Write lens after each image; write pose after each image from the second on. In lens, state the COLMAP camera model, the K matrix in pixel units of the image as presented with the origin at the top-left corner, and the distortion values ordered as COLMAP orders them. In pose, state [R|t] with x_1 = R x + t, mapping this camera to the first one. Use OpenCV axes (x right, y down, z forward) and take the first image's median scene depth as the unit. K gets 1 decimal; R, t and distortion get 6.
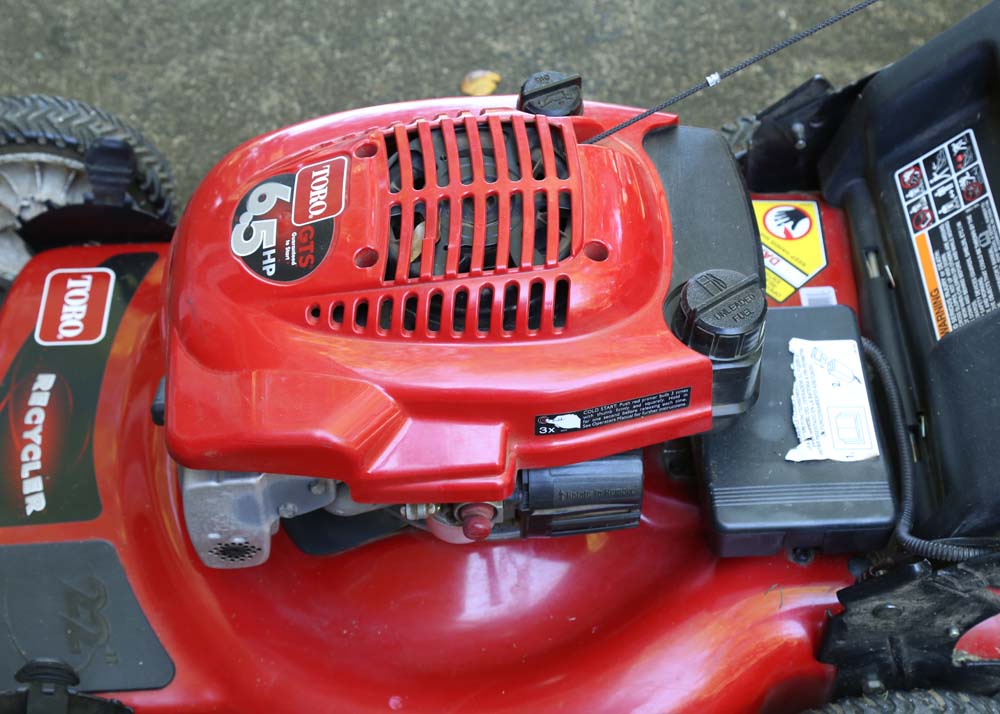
lens RADIAL K [[1796.6, 0, 504.2], [0, 1796.6, 347.1], [0, 0, 1]] dist [0.235276, 0.000000]
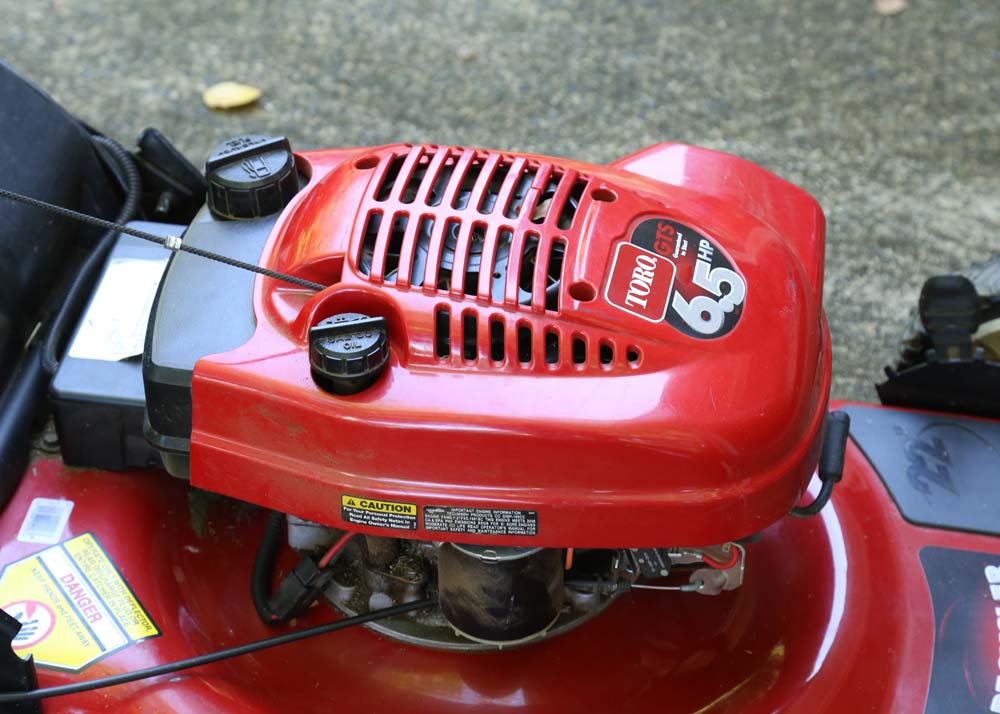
lens RADIAL K [[2660.5, 0, 495.4], [0, 2660.5, 361.5], [0, 0, 1]] dist [0.481385, 0.000000]
pose [[-0.977192, -0.133873, 0.164845, -0.228434], [0.172382, -0.046733, 0.983921, -1.252057], [-0.124017, 0.989896, 0.068744, 0.863157]]
